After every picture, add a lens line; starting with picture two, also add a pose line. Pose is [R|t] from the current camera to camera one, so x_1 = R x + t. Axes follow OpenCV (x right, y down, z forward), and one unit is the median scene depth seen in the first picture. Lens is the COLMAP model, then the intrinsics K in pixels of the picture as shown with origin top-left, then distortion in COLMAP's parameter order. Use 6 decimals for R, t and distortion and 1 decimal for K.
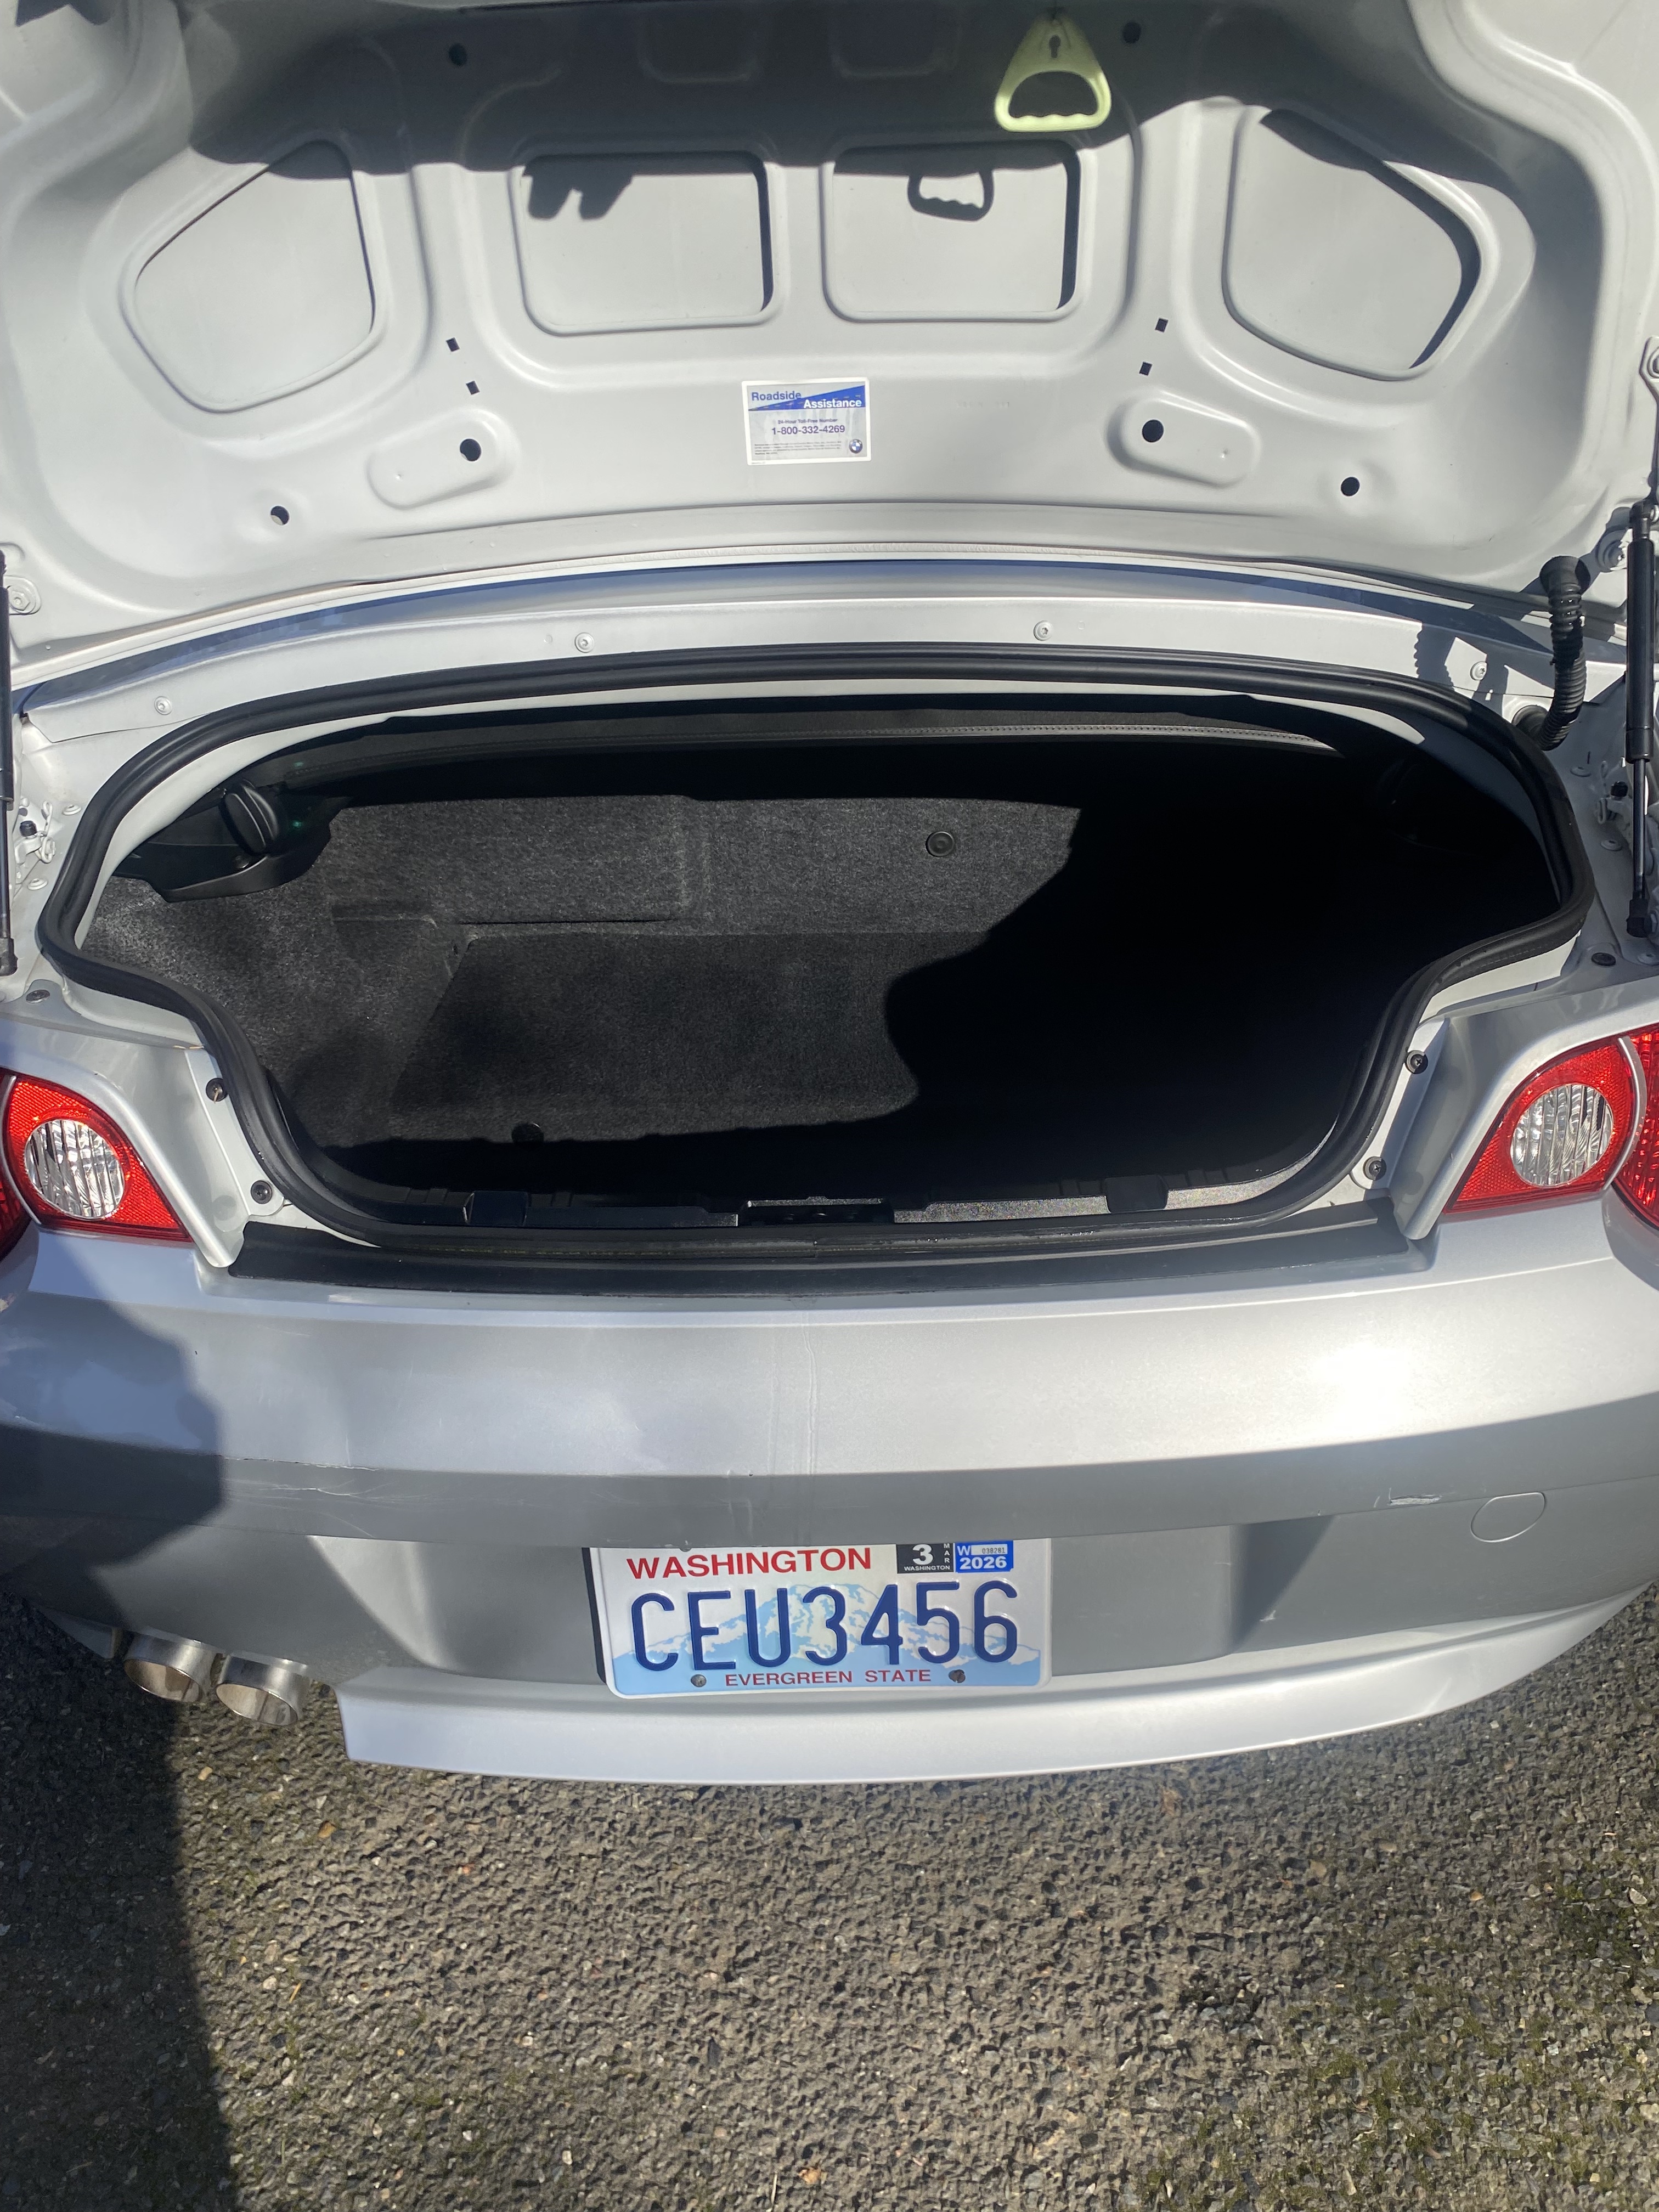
lens RADIAL K [[1672.9, 0, 829.5], [0, 1672.9, 1106.0], [0, 0, 1]] dist [-0.040249, 0.011051]
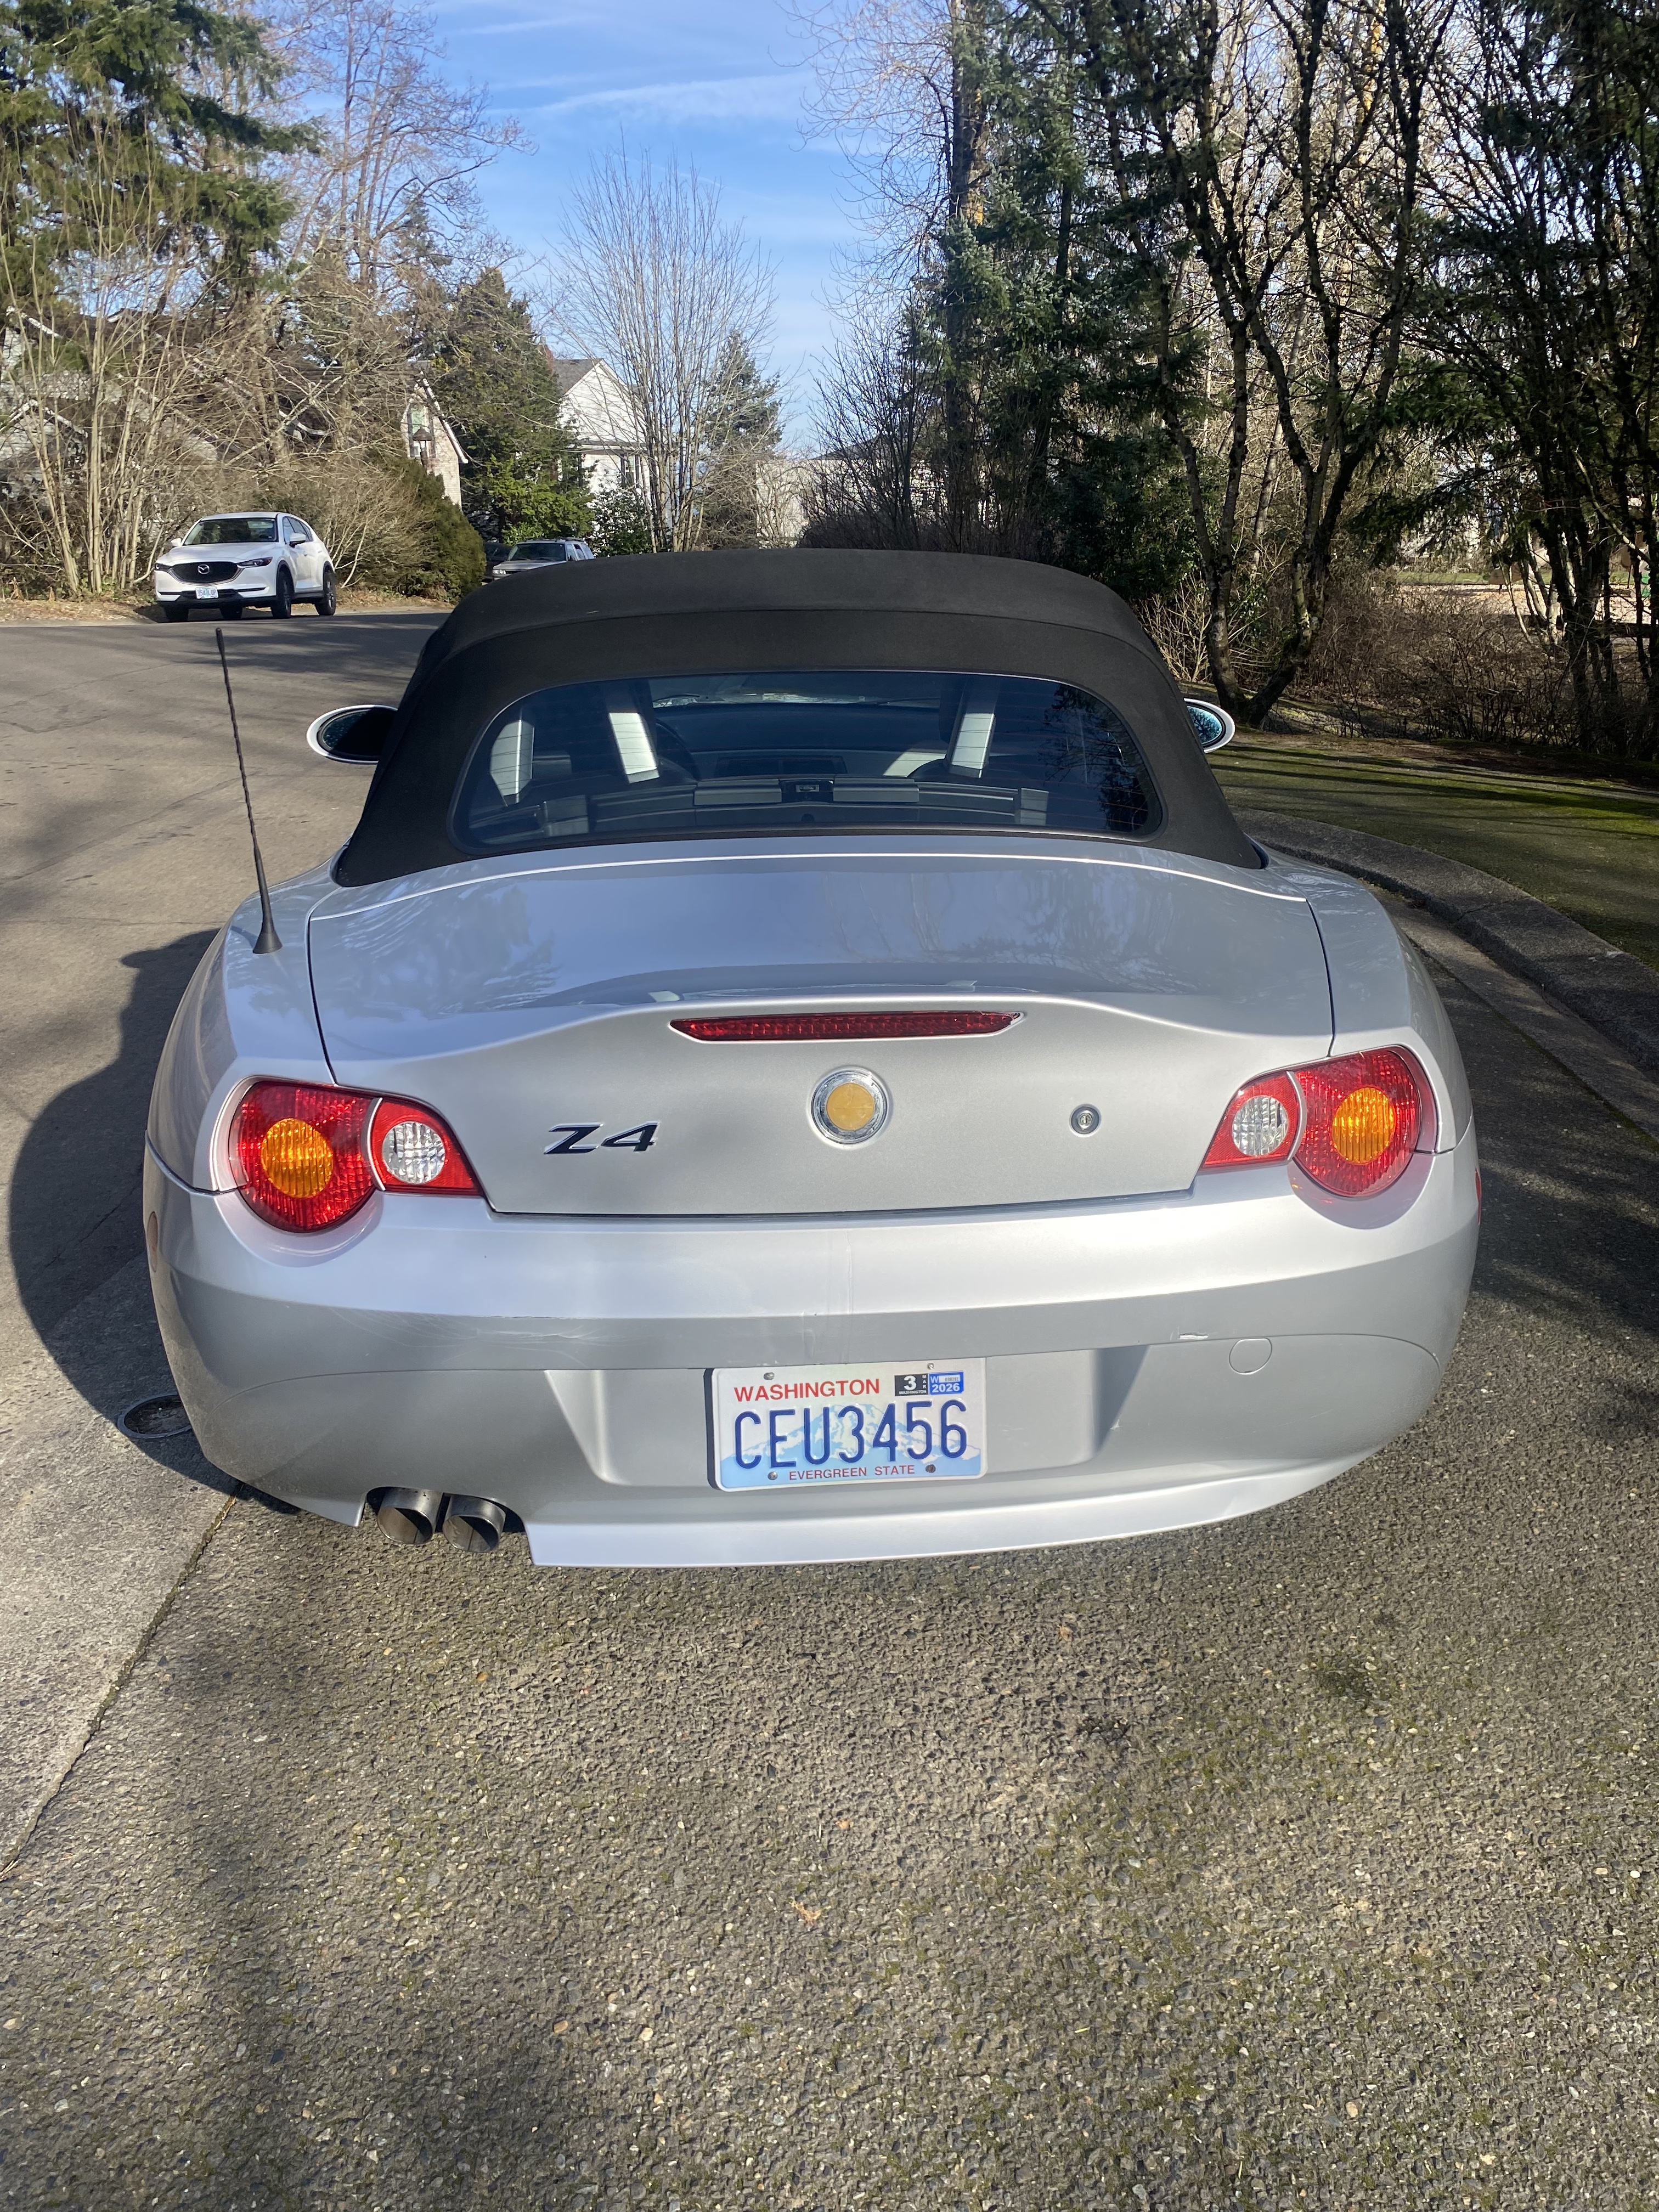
lens RADIAL K [[1672.9, 0, 829.5], [0, 1672.9, 1106.0], [0, 0, 1]] dist [-0.040249, 0.011051]
pose [[0.997044, -0.002025, 0.076807, -0.133932], [0.017246, 0.980044, -0.198031, 0.285275], [-0.074873, 0.198770, 0.977182, -0.605132]]
